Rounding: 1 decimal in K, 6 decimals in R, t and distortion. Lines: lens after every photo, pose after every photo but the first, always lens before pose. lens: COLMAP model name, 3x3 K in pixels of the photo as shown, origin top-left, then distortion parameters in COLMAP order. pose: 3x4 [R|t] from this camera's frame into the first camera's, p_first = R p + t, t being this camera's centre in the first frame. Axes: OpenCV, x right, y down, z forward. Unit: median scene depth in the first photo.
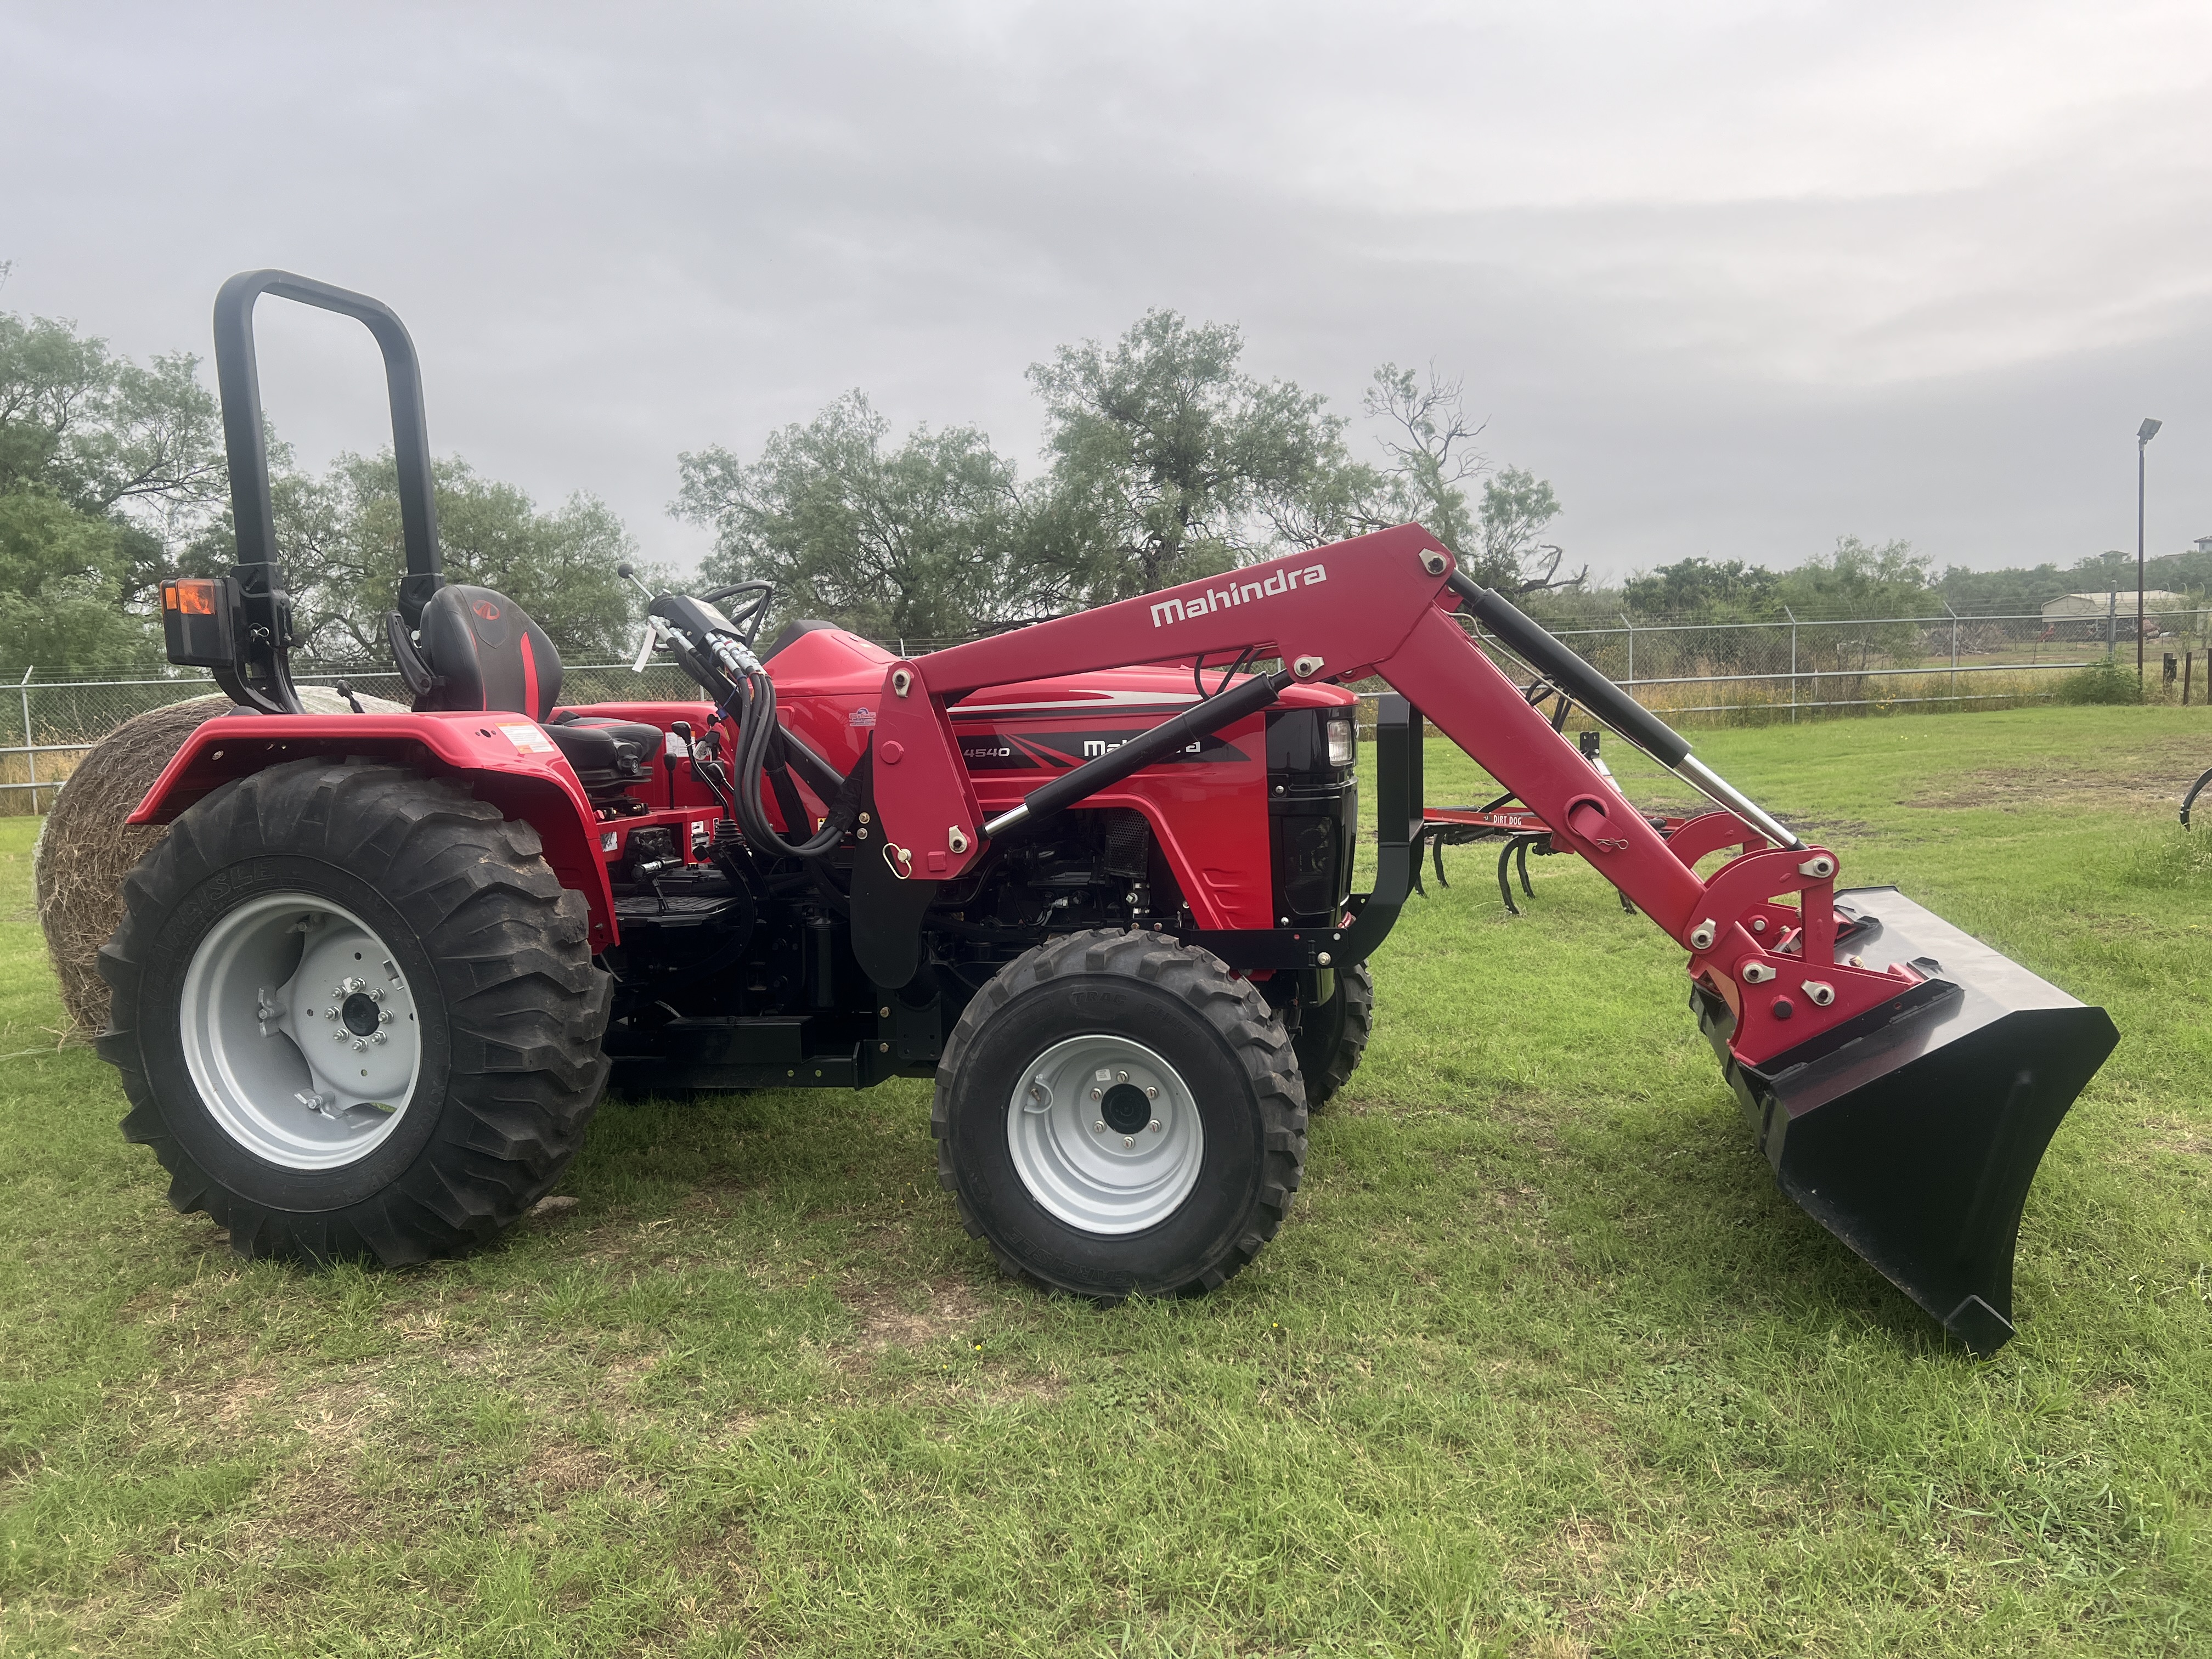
lens RADIAL K [[1657.0, 0, 1108.7], [0, 1657.0, 833.0], [0, 0, 1]] dist [0.061346, -0.073795]
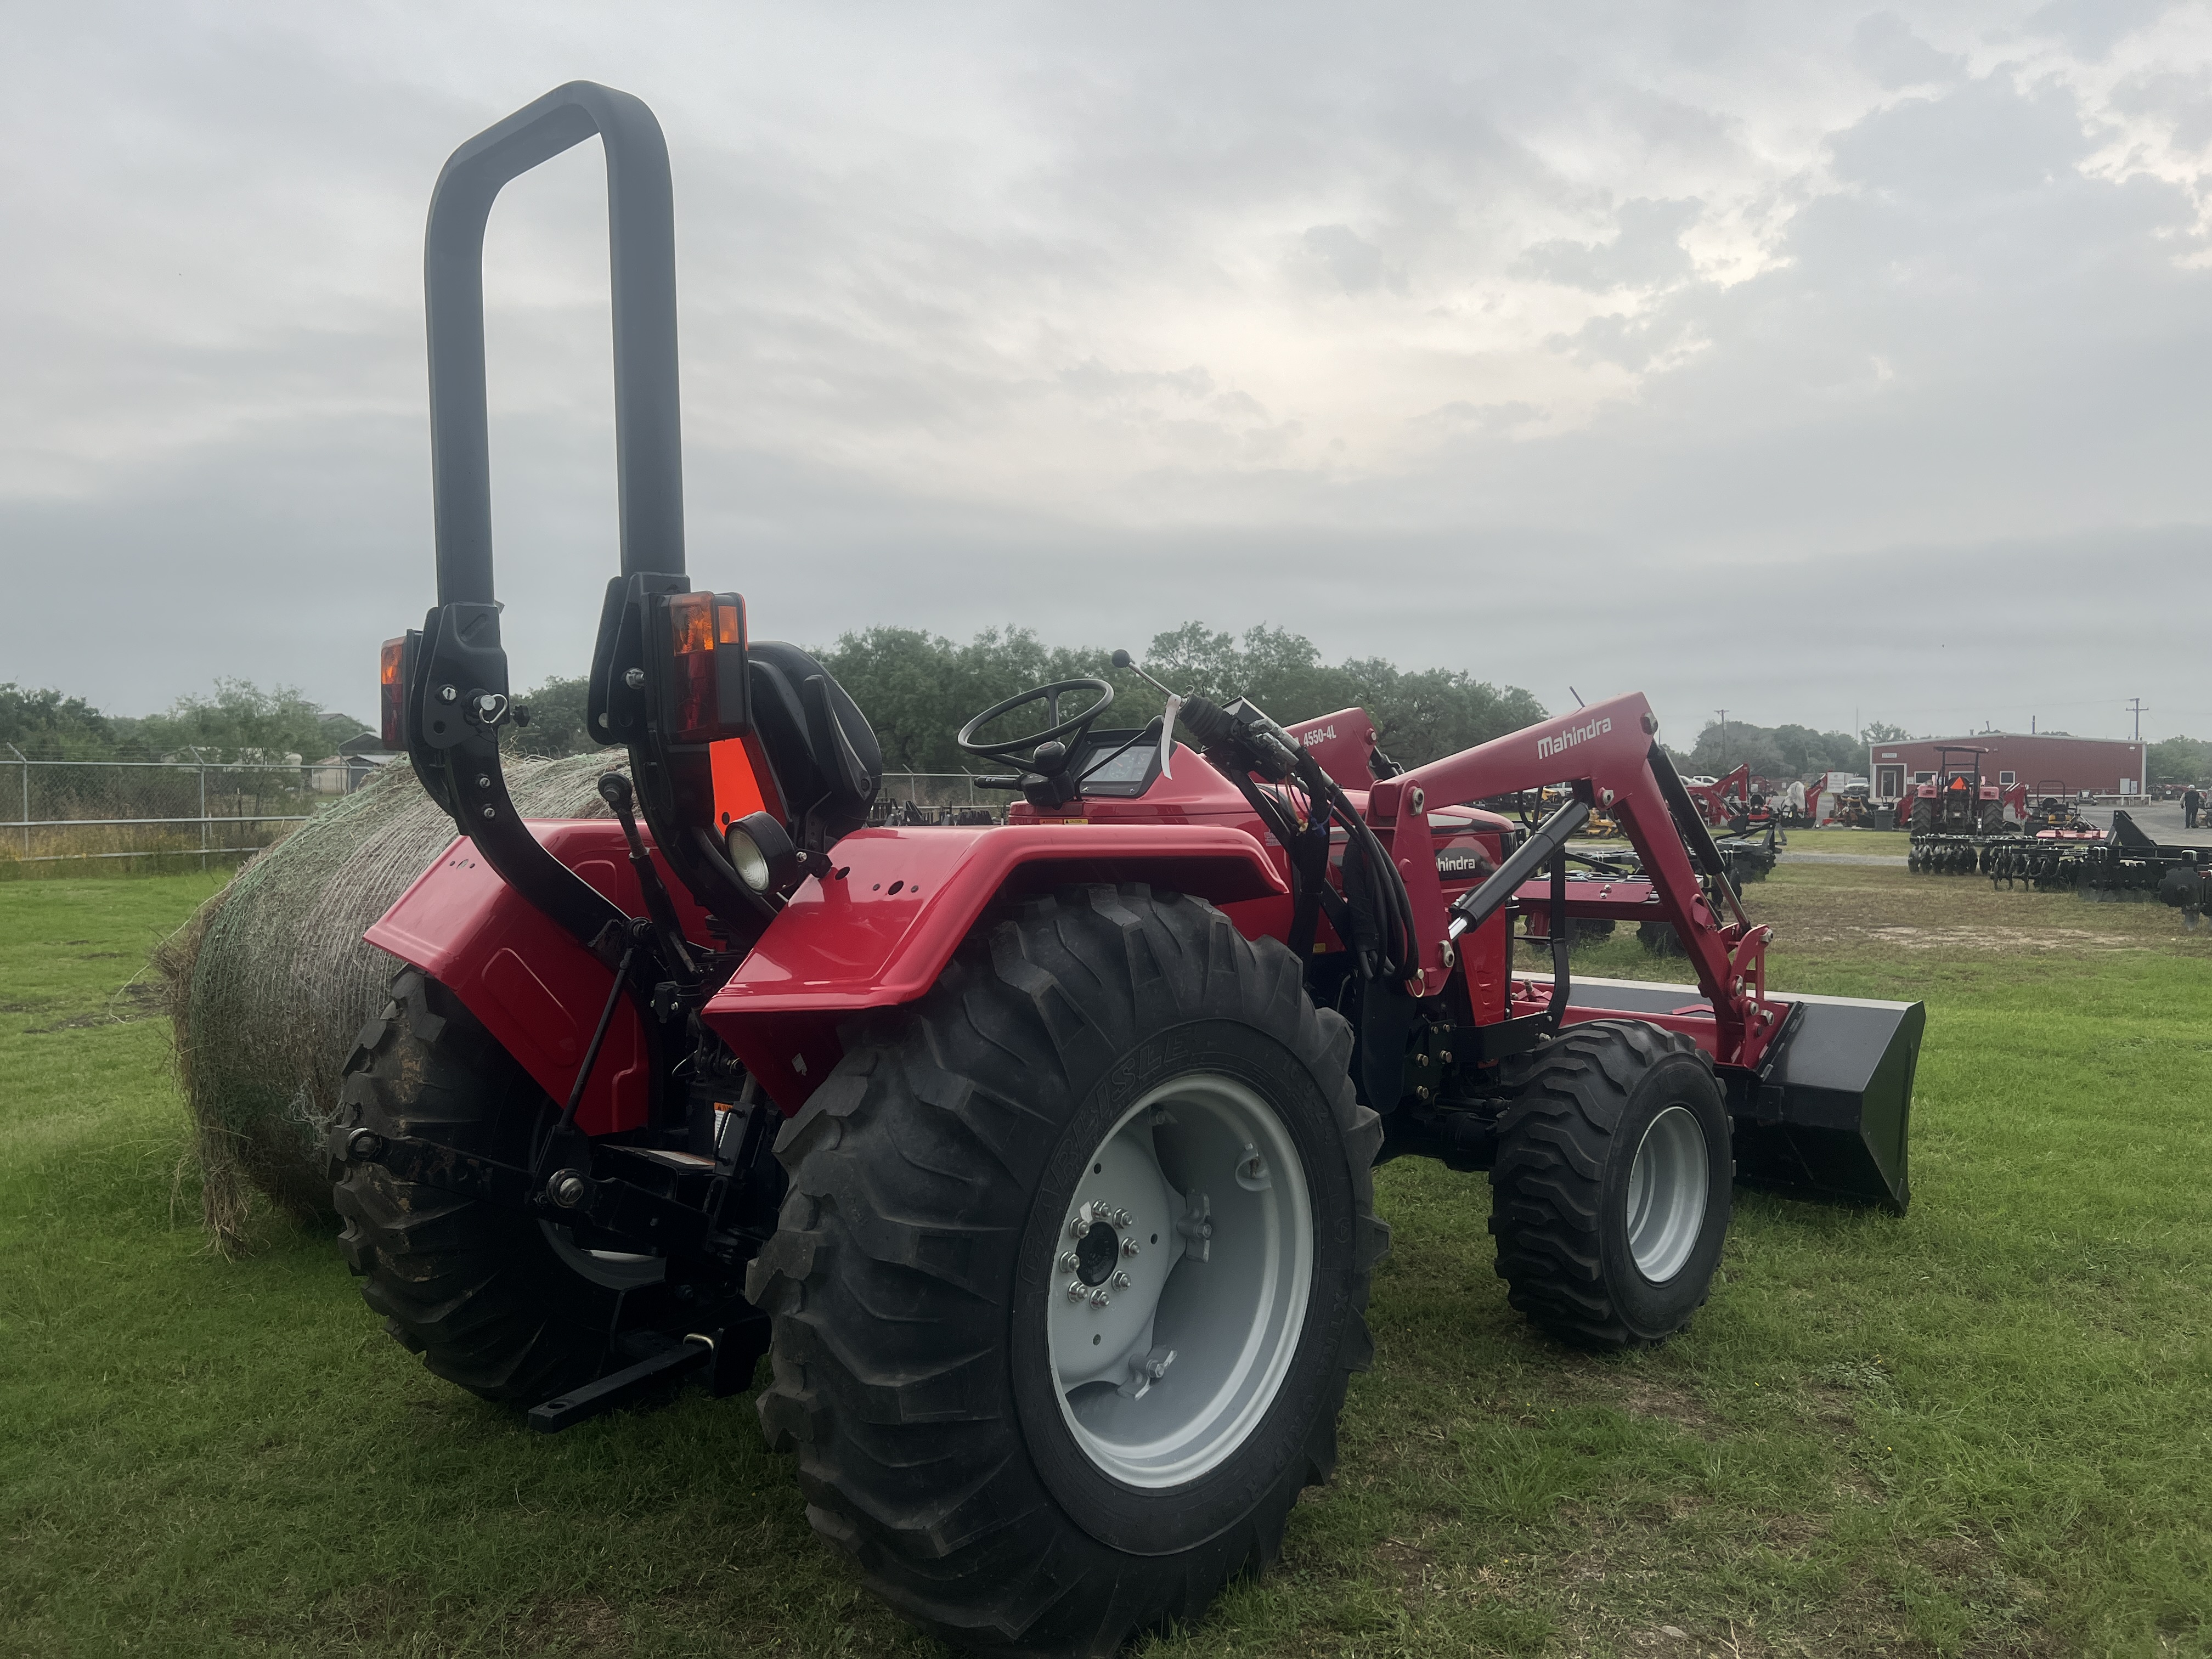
lens RADIAL K [[1657.0, 0, 1125.5], [0, 1657.0, 843.3], [0, 0, 1]] dist [0.061346, -0.073795]
pose [[0.493239, 0.006492, 0.869870, -1.041010], [0.066804, 0.996736, -0.045318, -0.029930], [-0.867325, 0.080464, 0.491195, 0.632587]]
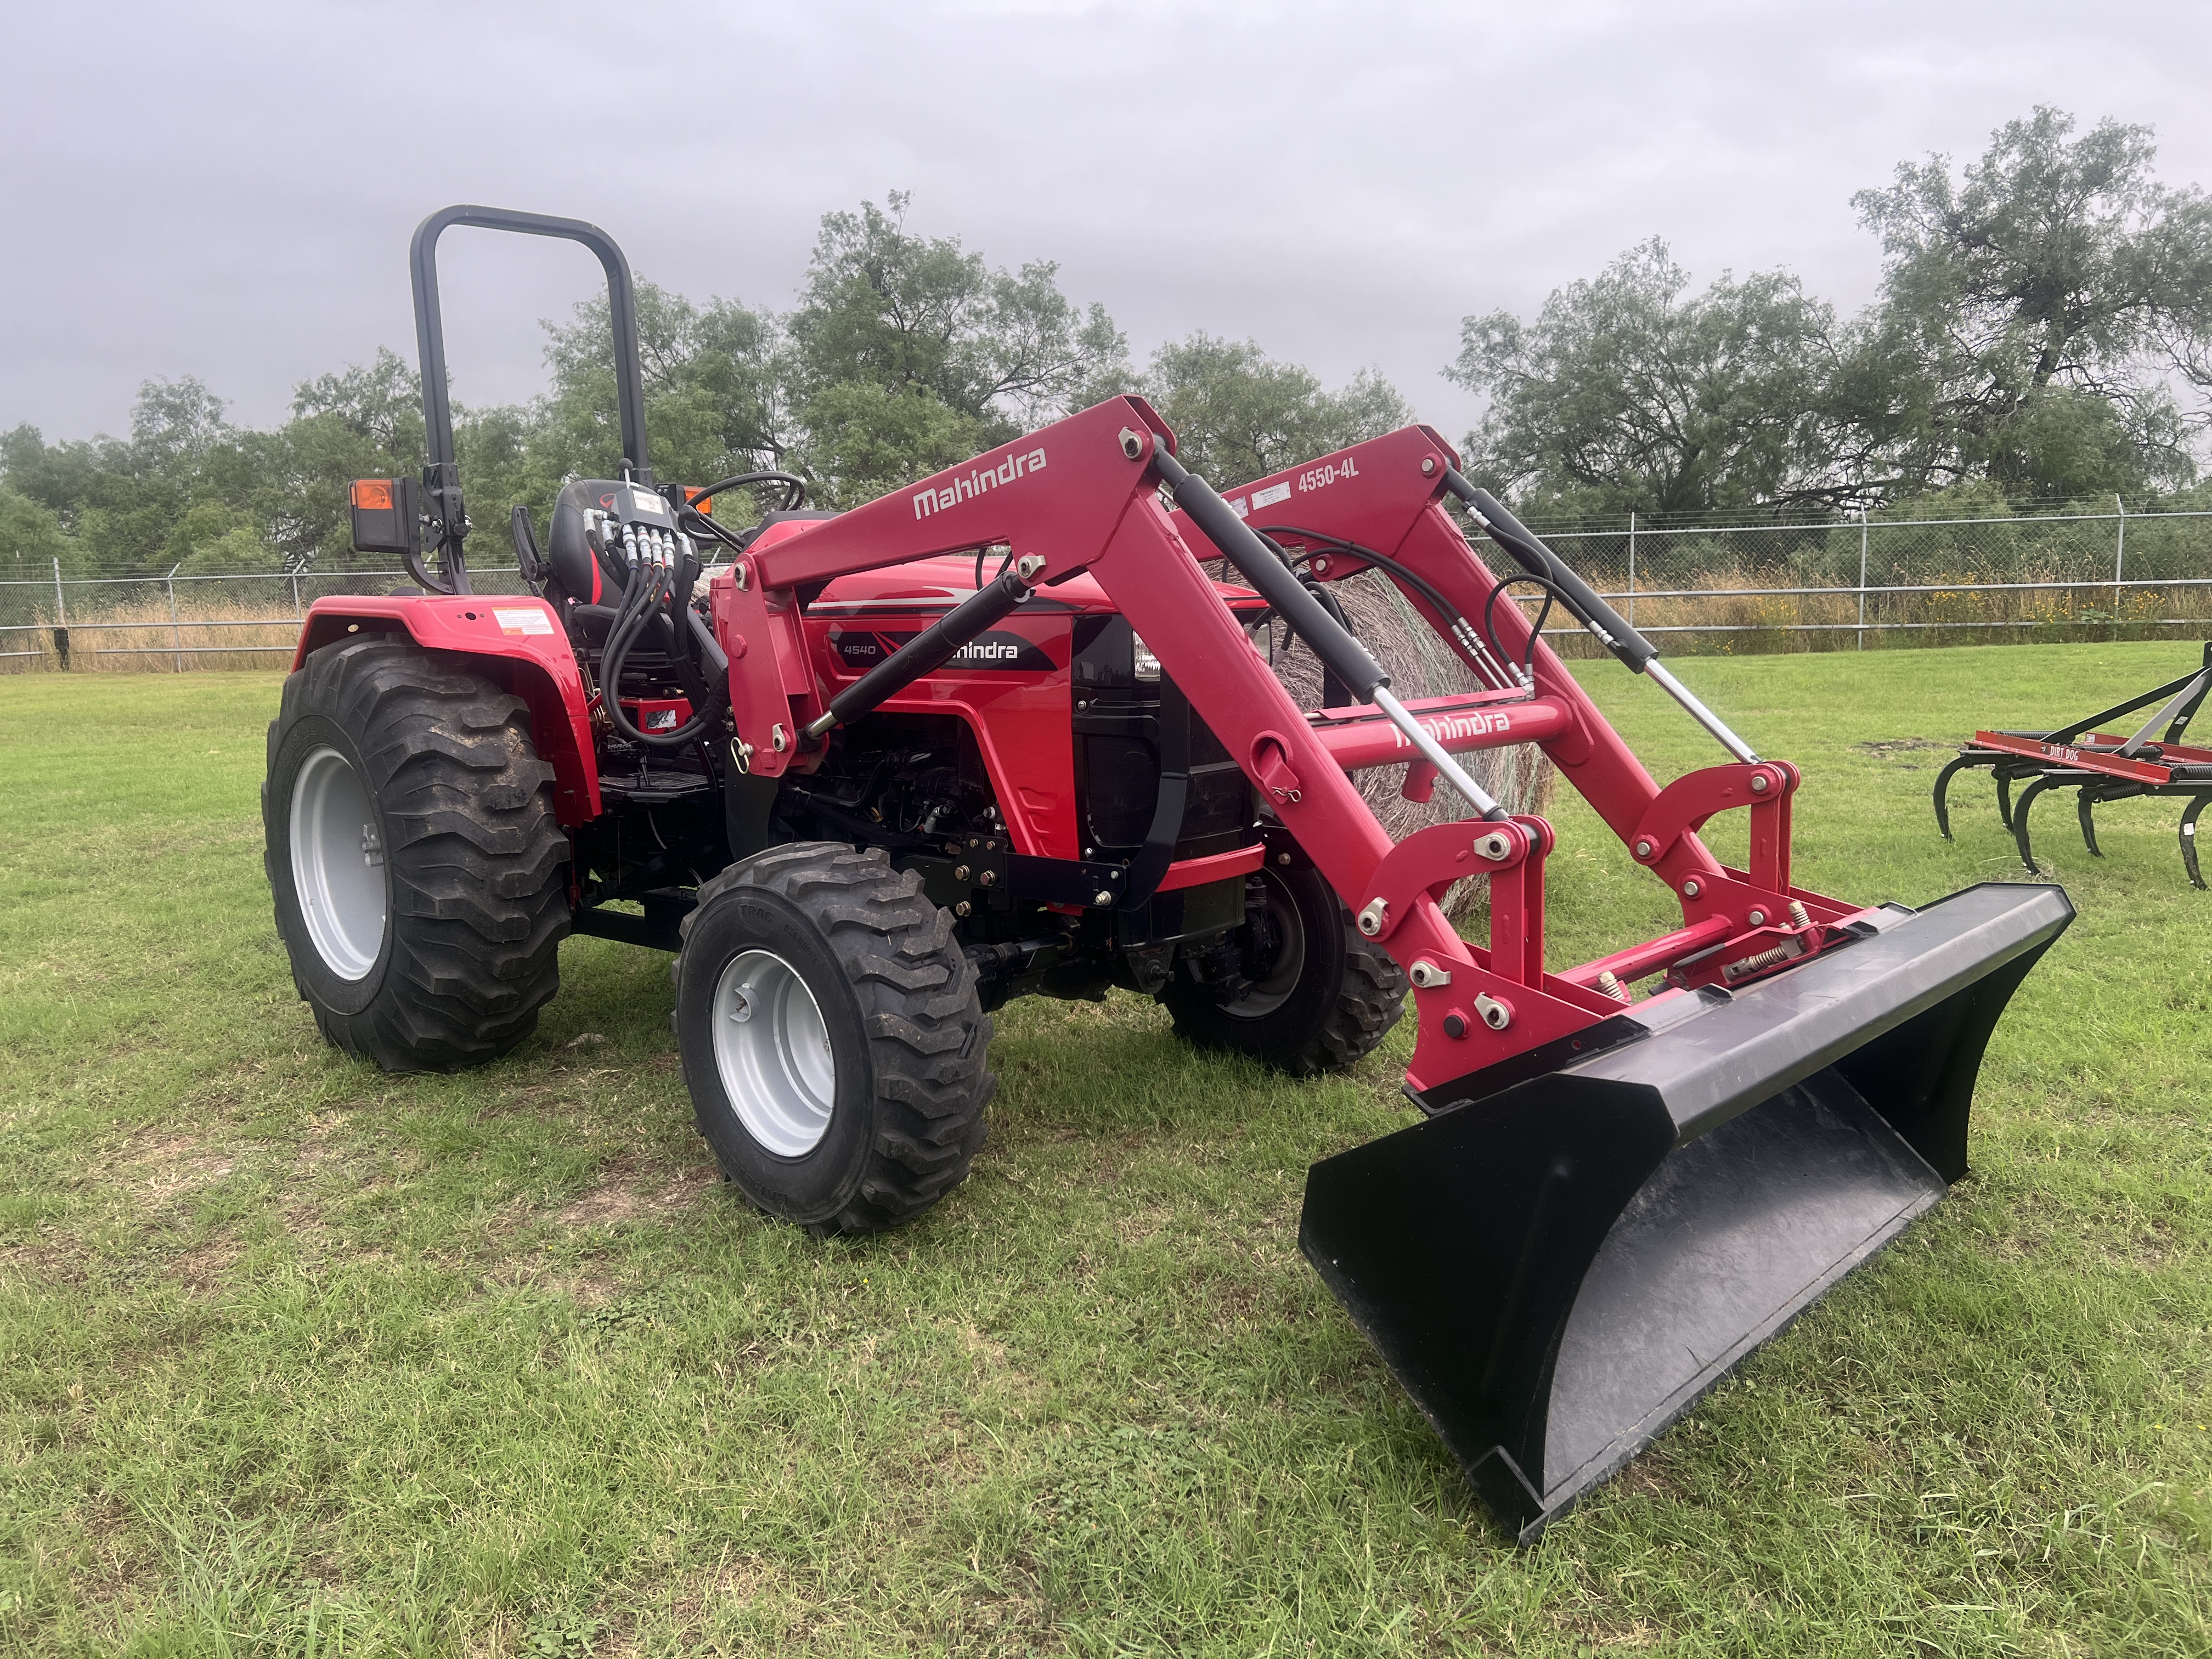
lens RADIAL K [[1657.0, 0, 1094.5], [0, 1657.0, 830.3], [0, 0, 1]] dist [0.061346, -0.073795]
pose [[0.866080, 0.089391, -0.491847, 0.537188], [-0.053539, 0.994810, 0.086527, -0.035214], [0.497029, -0.048607, 0.866371, 0.224553]]
